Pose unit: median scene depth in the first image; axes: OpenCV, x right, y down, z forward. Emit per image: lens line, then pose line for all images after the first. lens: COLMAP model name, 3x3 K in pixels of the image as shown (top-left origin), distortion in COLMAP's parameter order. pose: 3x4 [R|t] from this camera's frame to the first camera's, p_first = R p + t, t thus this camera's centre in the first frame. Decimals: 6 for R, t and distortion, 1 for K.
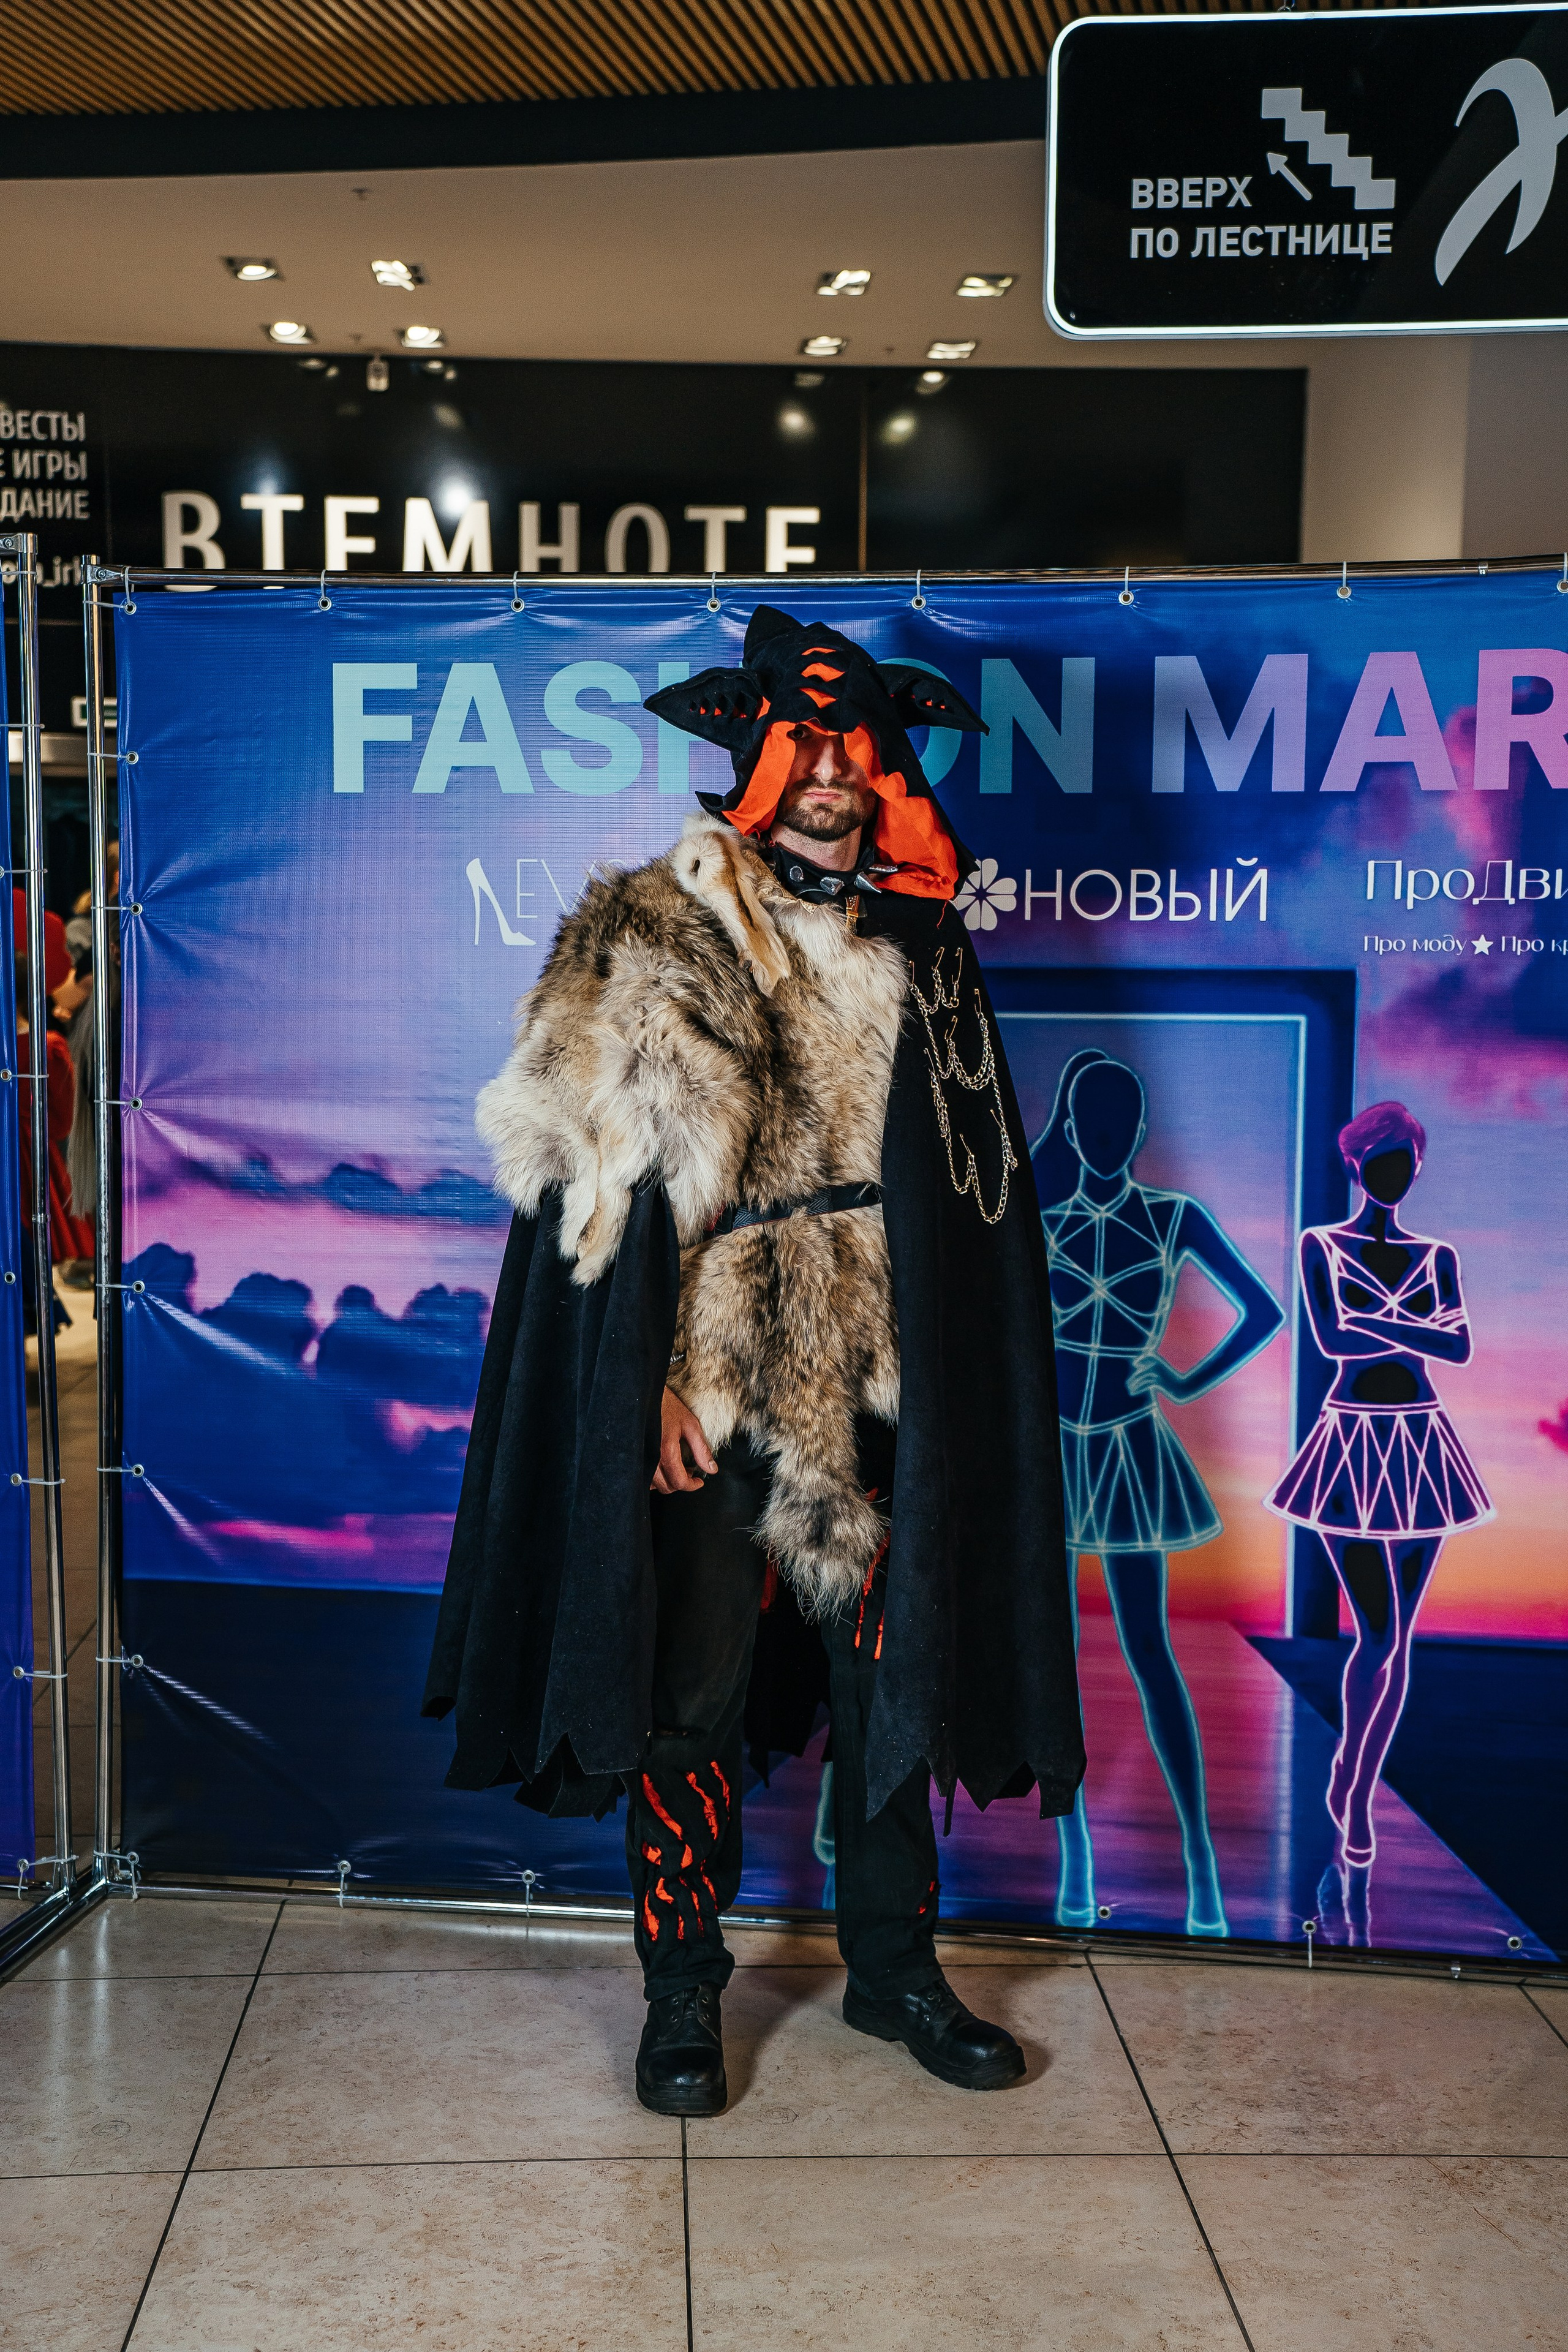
lens RADIAL K [[3168.2, 0, 739.1], [0, 3168.2, 1205.2], [0, 0, 1]] dist [0.175723, 0.000000]
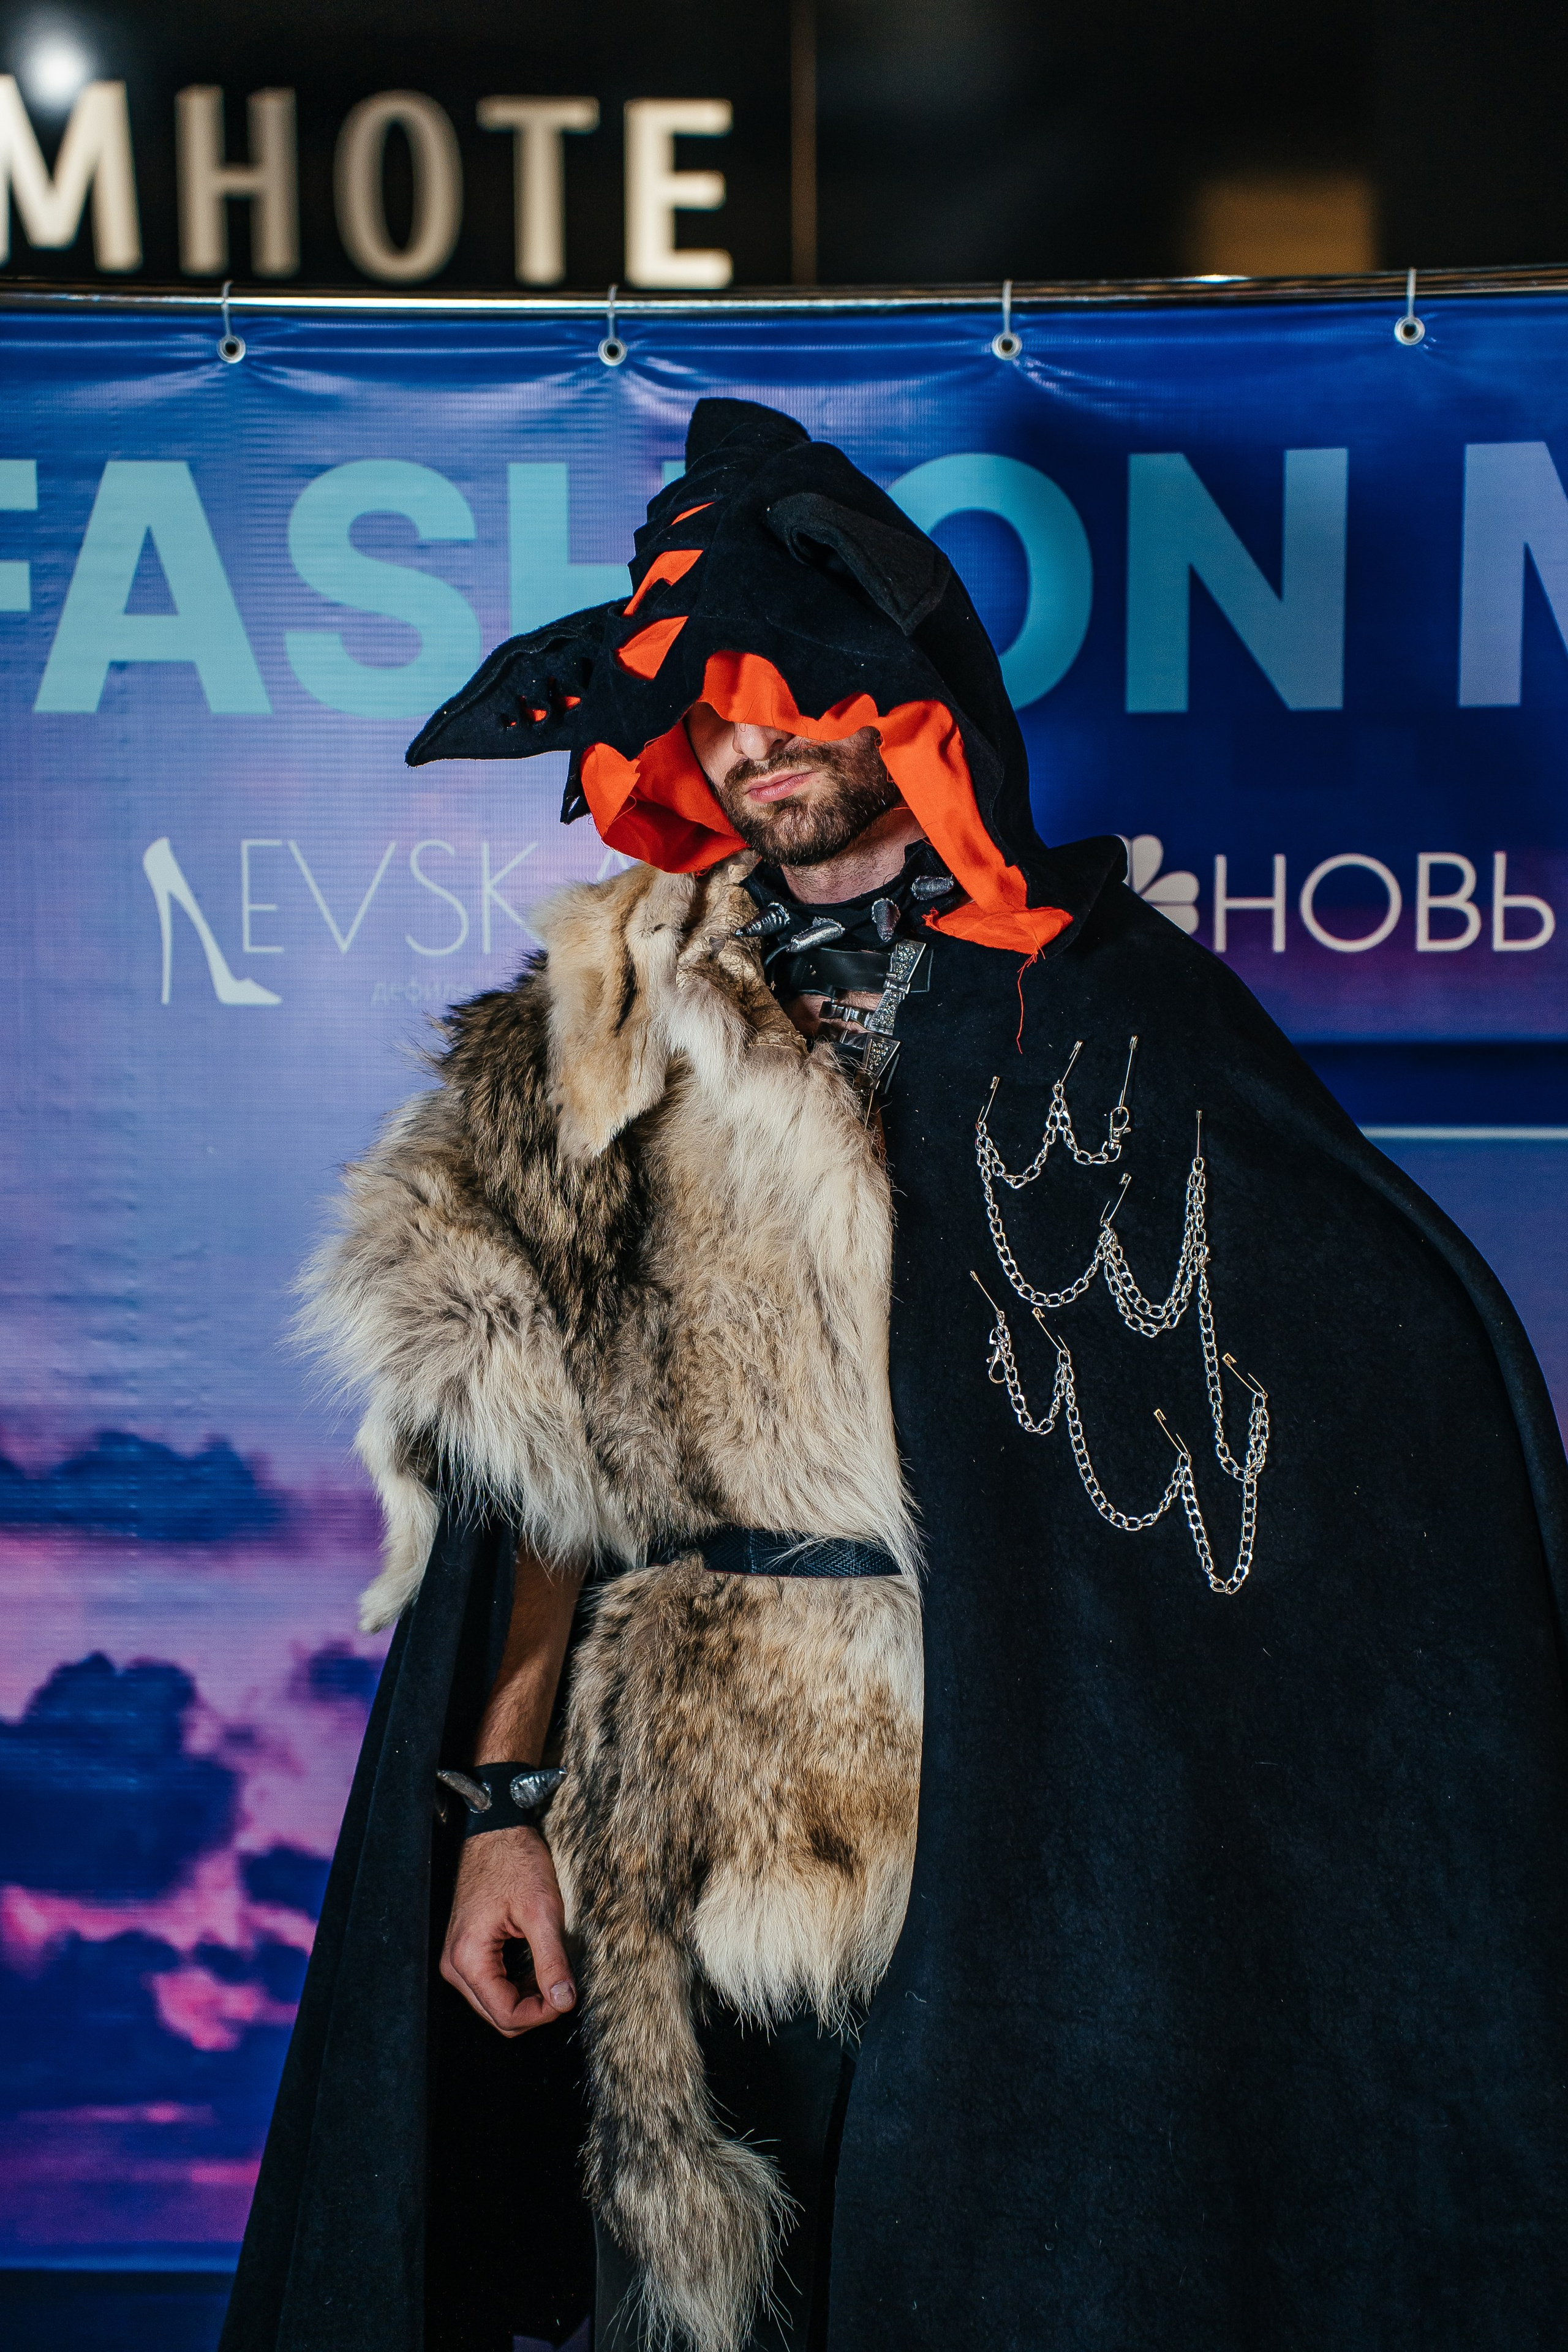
lens RADIAL K [[5249.6, 0, 760.6], [0, 5249.6, 1208.2], [0, 0, 1]] dist [0.658193, 0.000000]
pose [[0.999104, -0.012584, 0.040412, -0.020503], [0.012849, 0.999898, -0.006302, -0.041624], [-0.040329, 0.006816, 0.999163, 0.125098]]
